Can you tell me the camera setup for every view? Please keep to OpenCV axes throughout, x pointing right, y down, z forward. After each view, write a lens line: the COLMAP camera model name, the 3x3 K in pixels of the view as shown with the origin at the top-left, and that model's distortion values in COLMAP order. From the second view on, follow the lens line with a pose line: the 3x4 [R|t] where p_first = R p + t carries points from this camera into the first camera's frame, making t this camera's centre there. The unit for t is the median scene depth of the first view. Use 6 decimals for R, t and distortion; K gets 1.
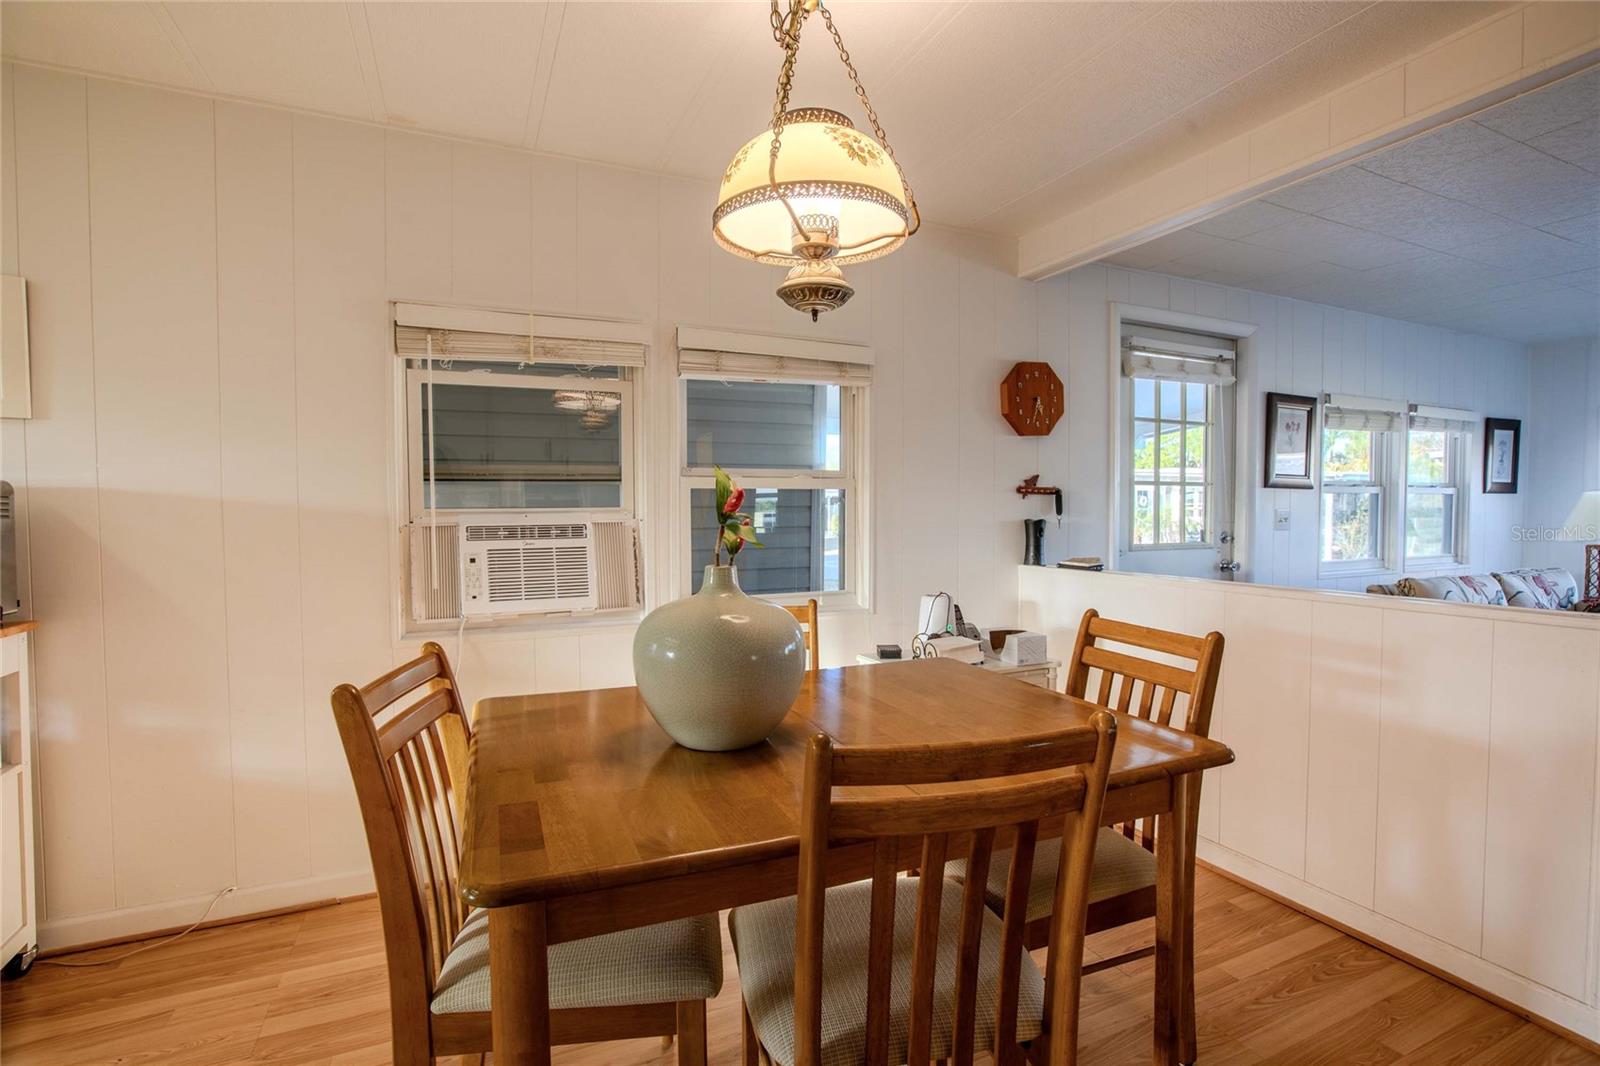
lens RADIAL K [[786.5, 0, 802.0], [0, 786.5, 535.4], [0, 0, 1]] dist [0.004340, 0.000272]
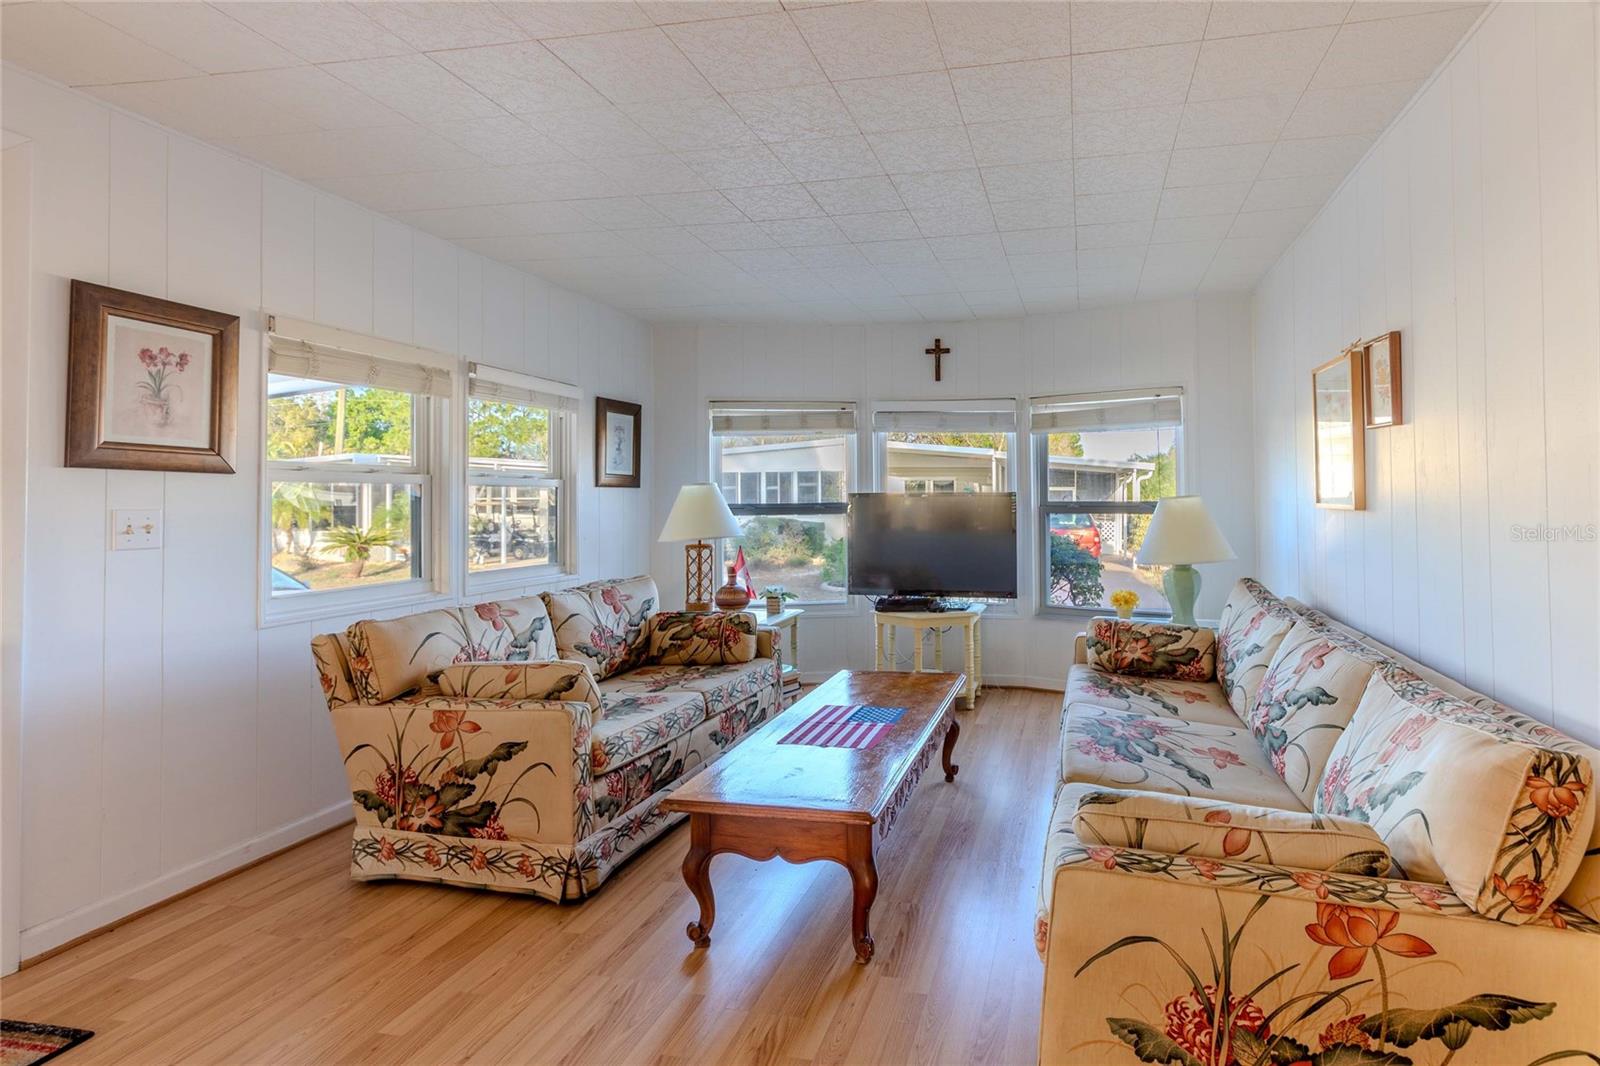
lens RADIAL K [[786.5, 0, 935.6], [0, 786.5, 492.3], [0, 0, 1]] dist [0.004340, 0.000272]
pose [[0.615442, 0.006751, 0.788153, 0.467953], [0.030004, 0.999038, -0.031986, -0.011005], [-0.787611, 0.043333, 0.614647, 0.224129]]
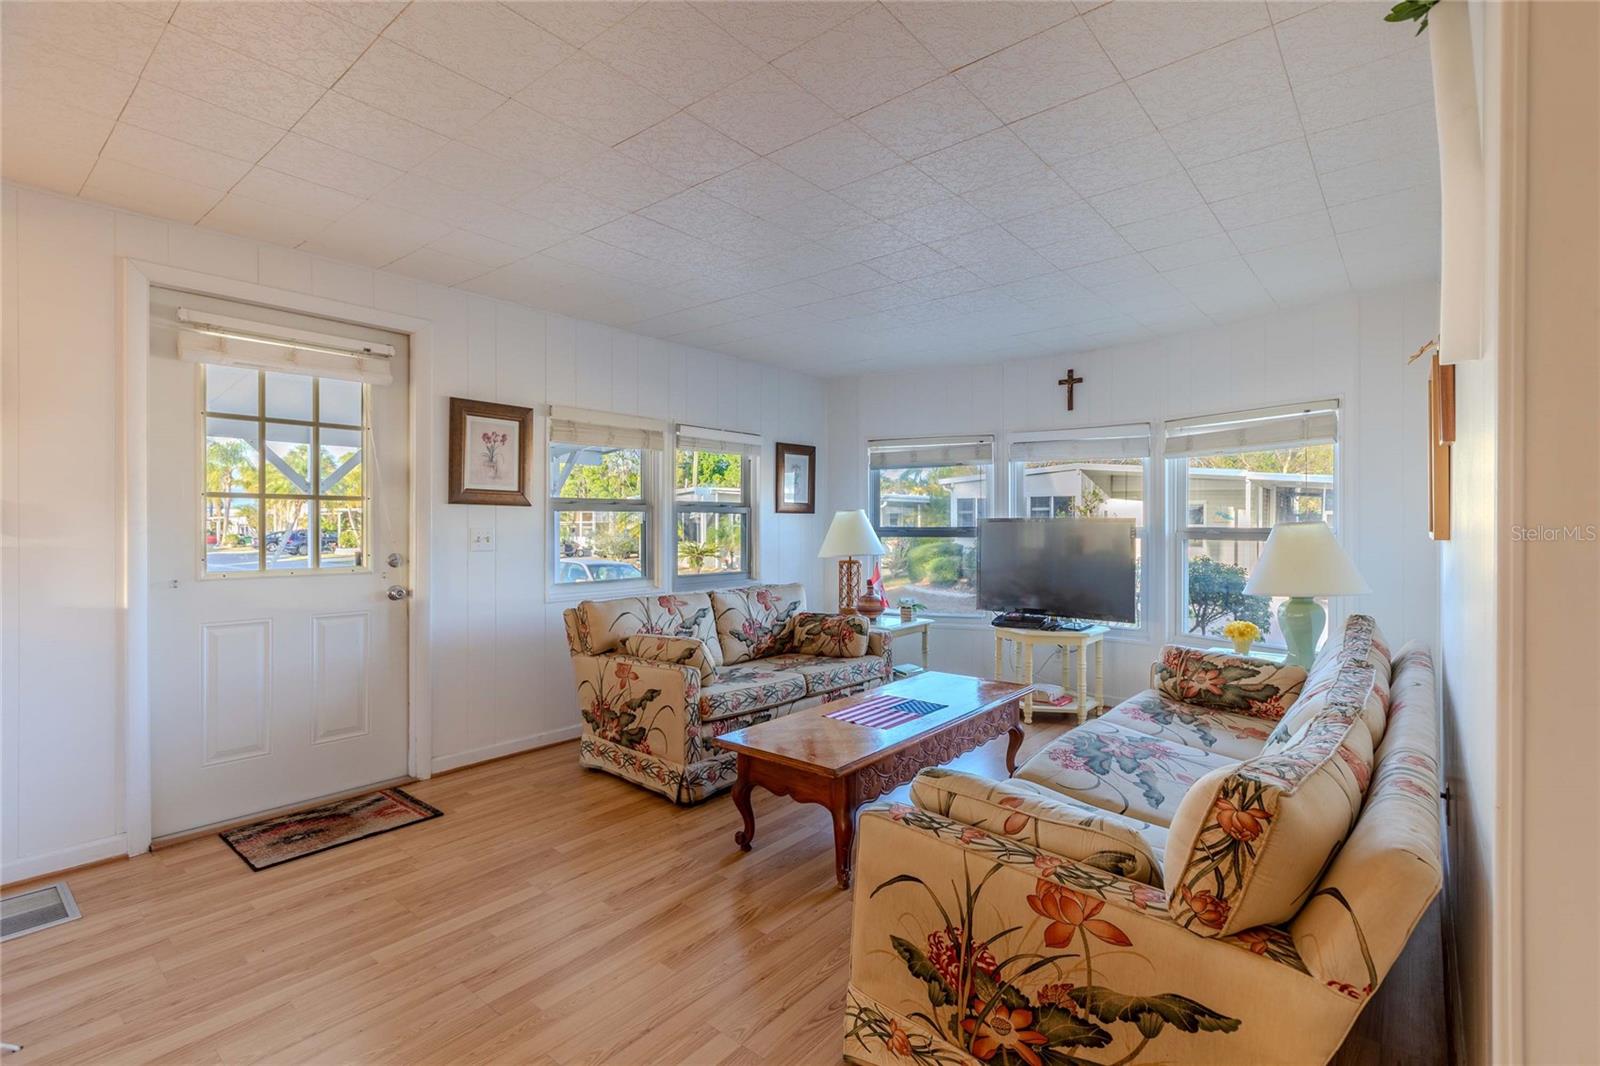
lens RADIAL K [[740.2, 0, 806.4], [0, 740.2, 536.1], [0, 0, 1]] dist [0.007454, -0.000918]
pose [[0.922769, -0.003082, 0.385341, 0.561962], [0.009781, 0.999833, -0.015425, -0.006559], [-0.385229, 0.018003, 0.922645, 0.063348]]
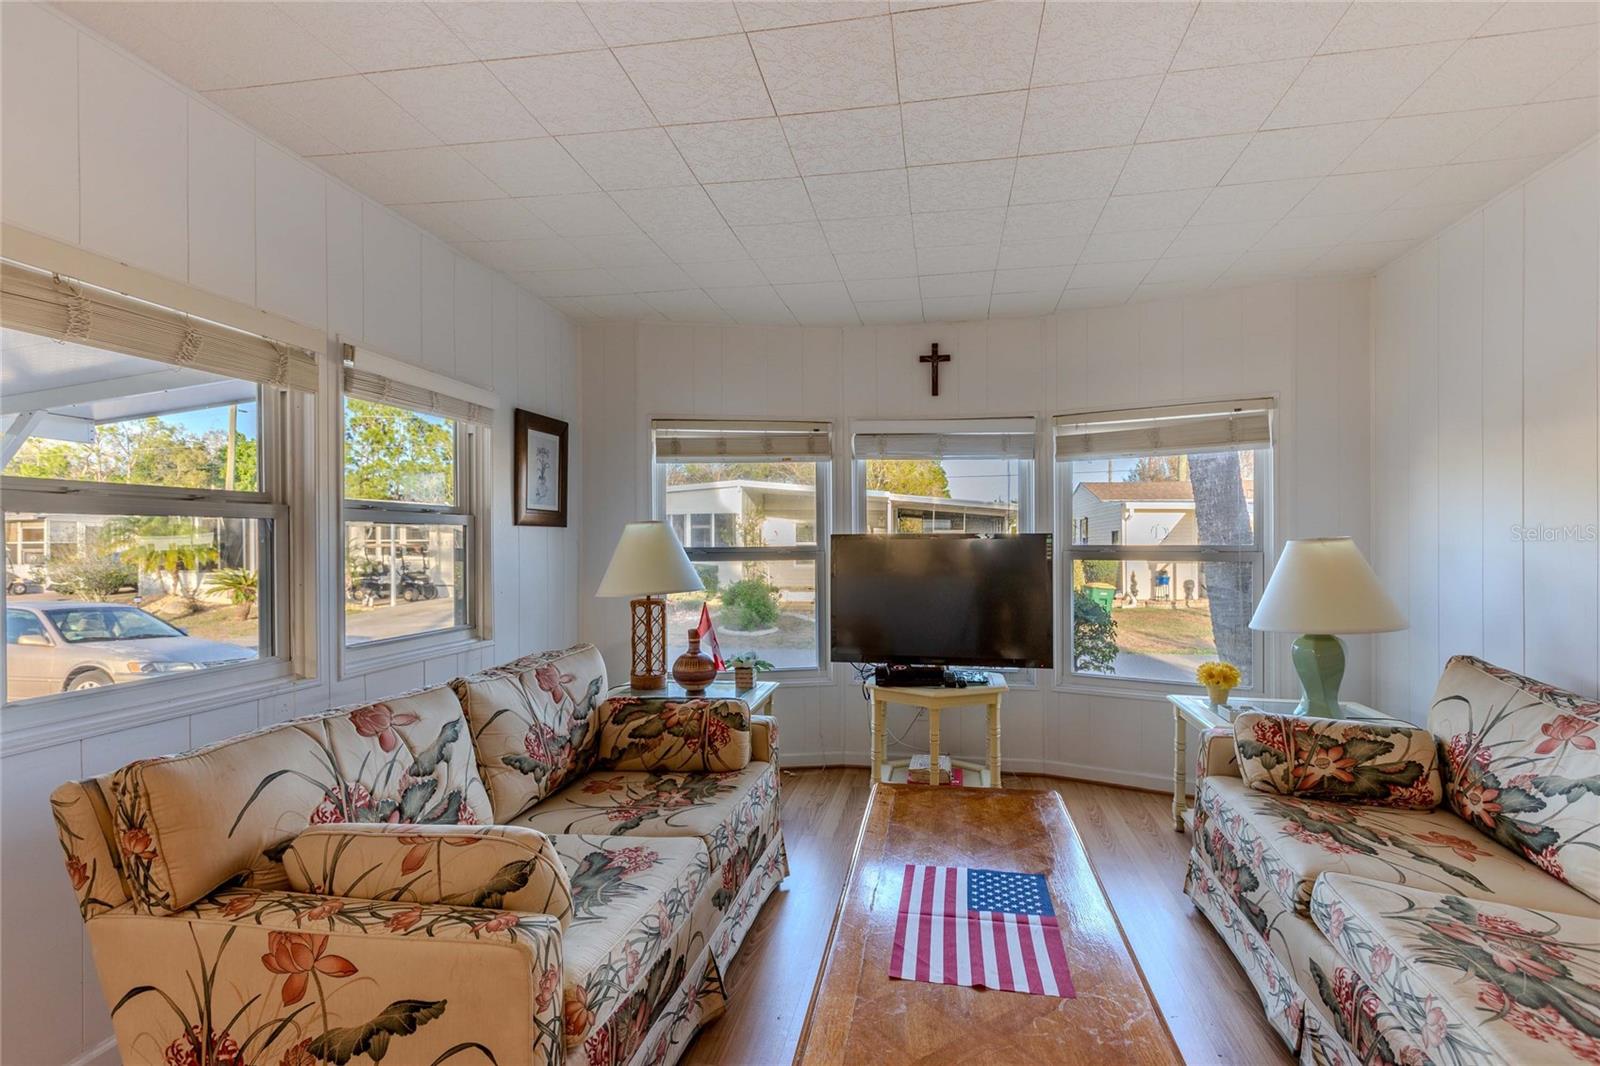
lens RADIAL K [[740.2, 0, 809.9], [0, 740.2, 546.4], [0, 0, 1]] dist [0.007454, -0.000918]
pose [[0.607056, -0.003869, 0.794650, 0.577351], [0.028464, 0.999452, -0.016879, -0.020780], [-0.794149, 0.032865, 0.606833, 0.482043]]
